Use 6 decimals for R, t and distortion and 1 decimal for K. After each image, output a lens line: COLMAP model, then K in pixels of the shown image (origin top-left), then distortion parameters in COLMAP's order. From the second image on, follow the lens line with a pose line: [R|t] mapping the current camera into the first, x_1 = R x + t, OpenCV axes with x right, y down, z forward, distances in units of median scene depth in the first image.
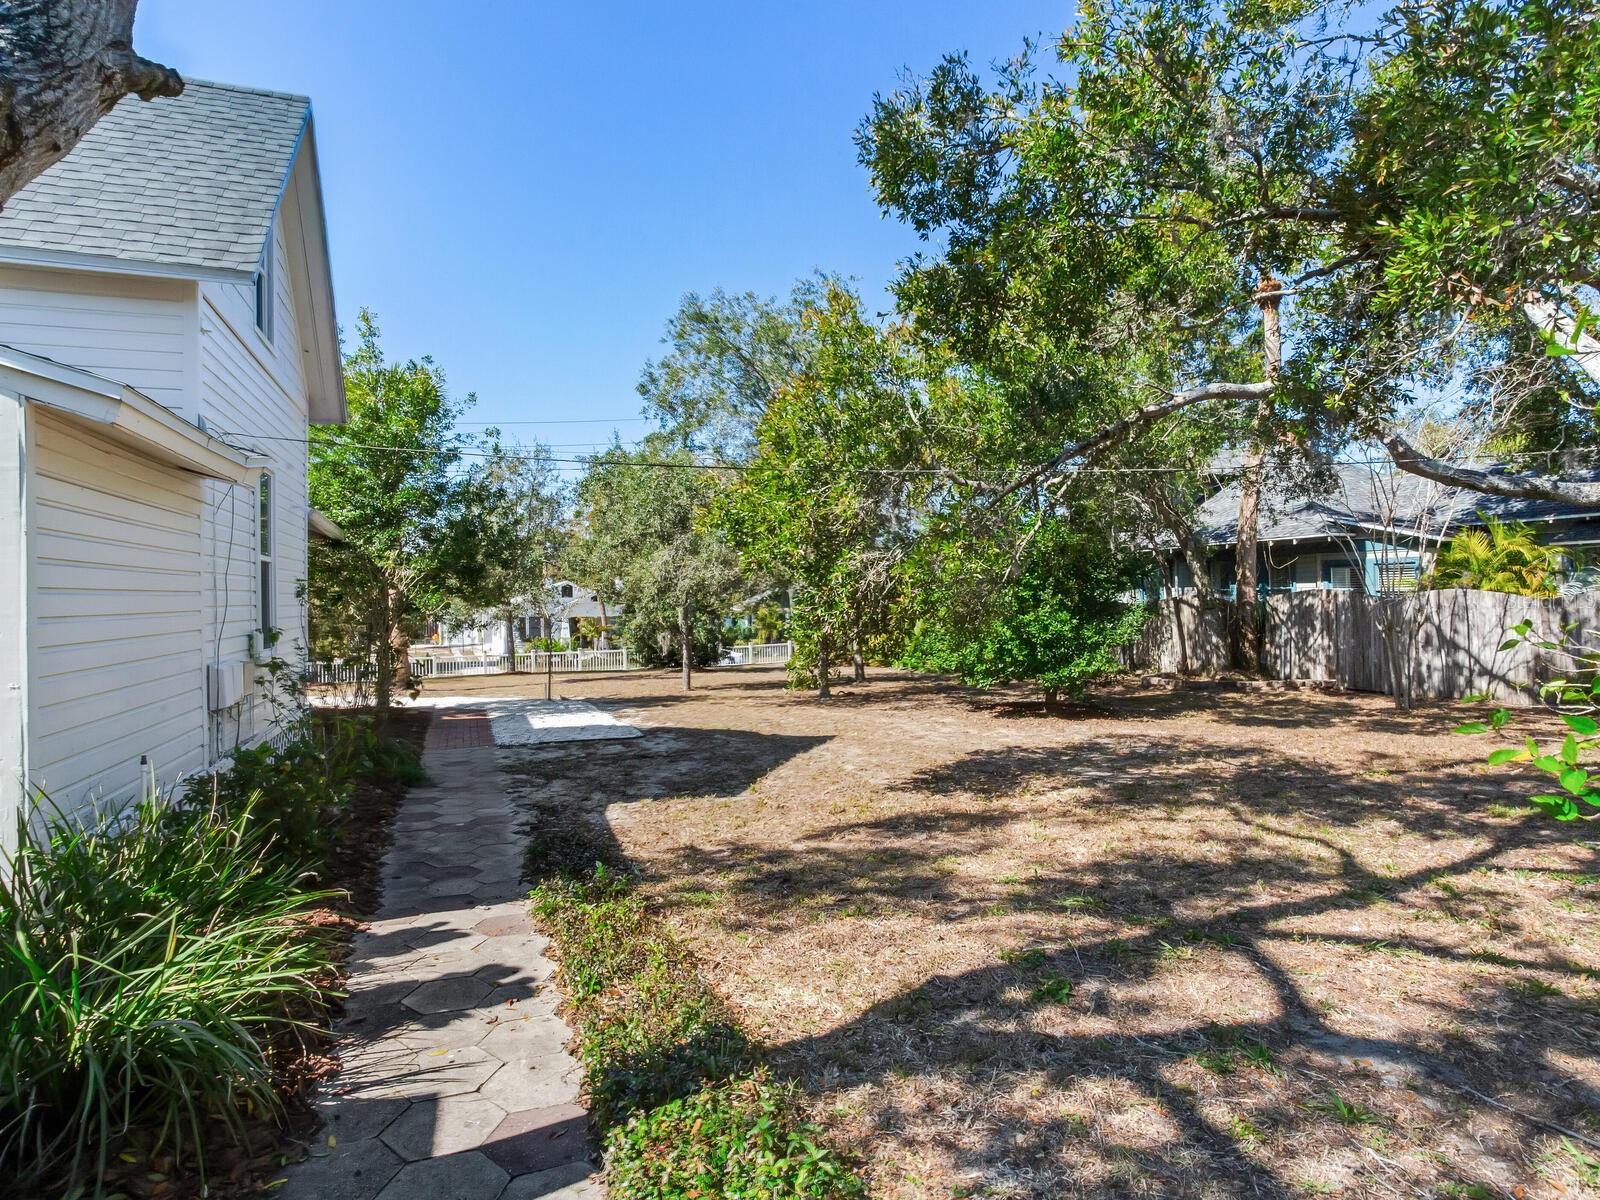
lens RADIAL K [[870.7, 0, 798.6], [0, 870.7, 592.2], [0, 0, 1]] dist [-0.017756, 0.001816]
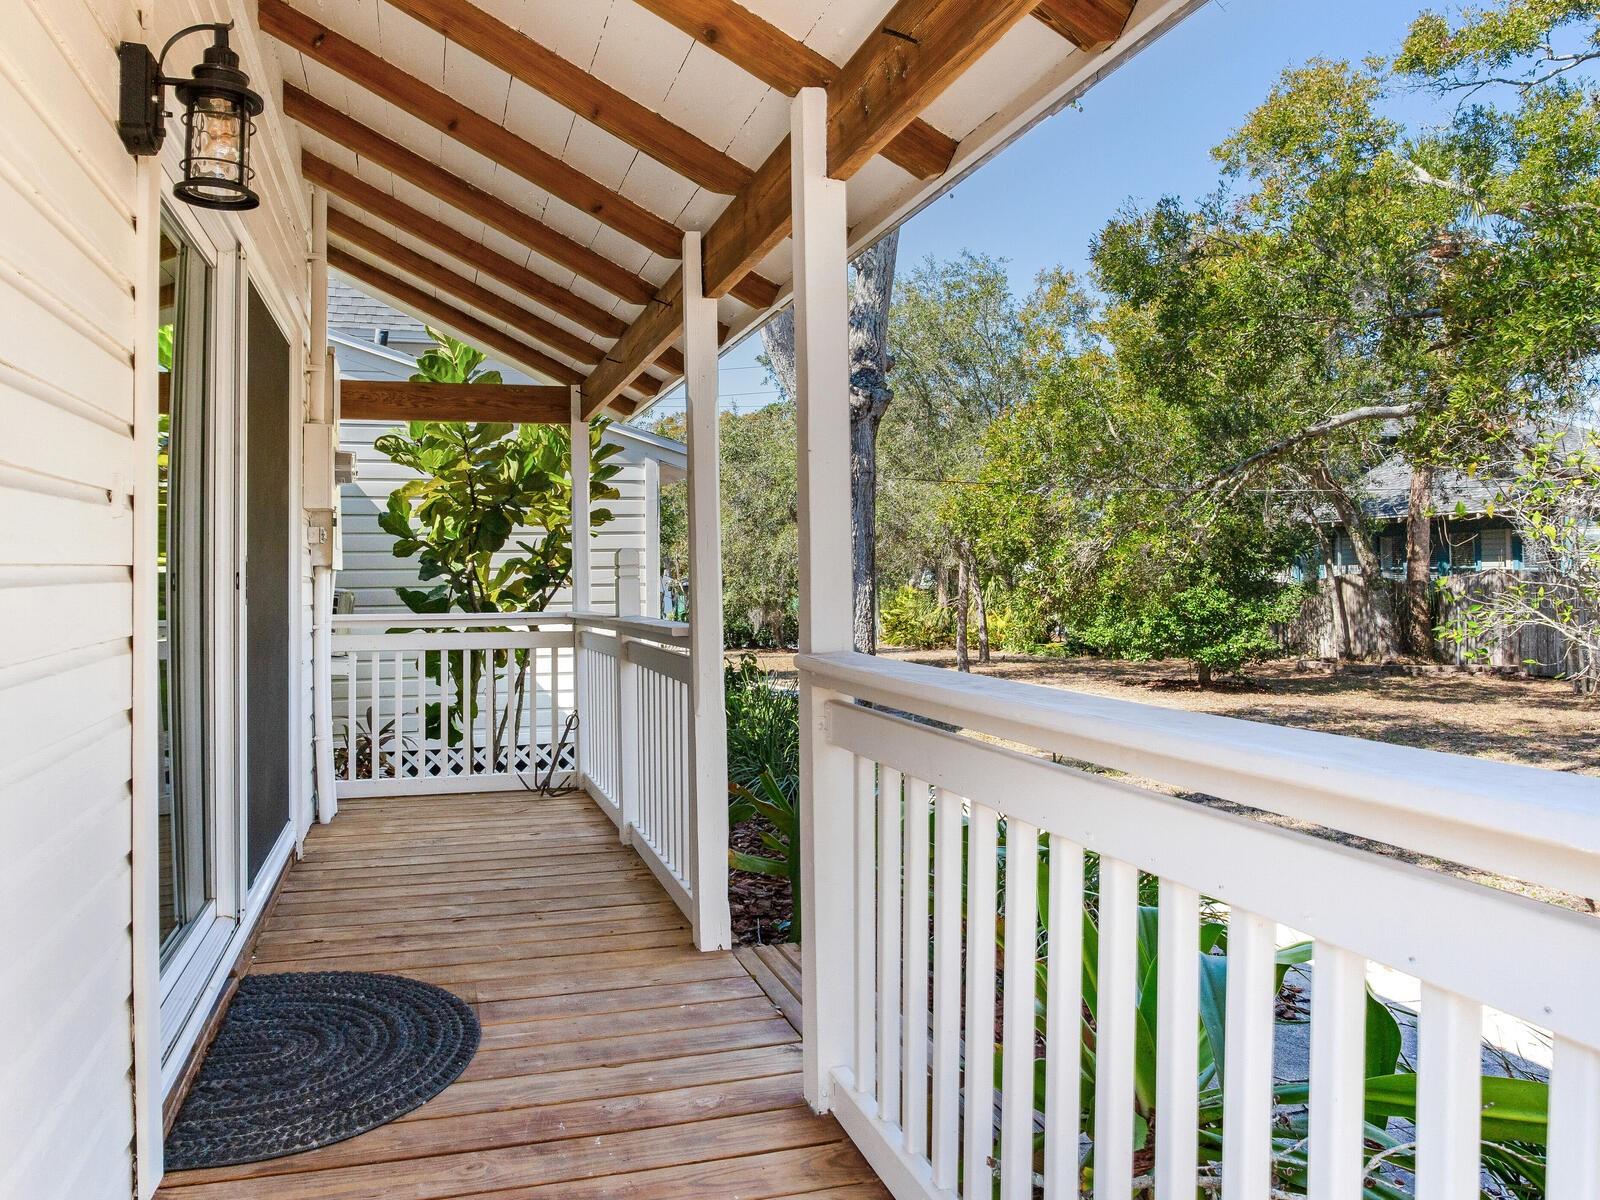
lens RADIAL K [[942.0, 0, 799.8], [0, 942.0, 568.3], [0, 0, 1]] dist [-0.003409, 0.001358]
pose [[0.993950, 0.006599, -0.109637, -0.050716], [-0.006411, 0.999977, 0.002067, -0.001533], [0.109648, -0.001352, 0.993970, -0.122609]]
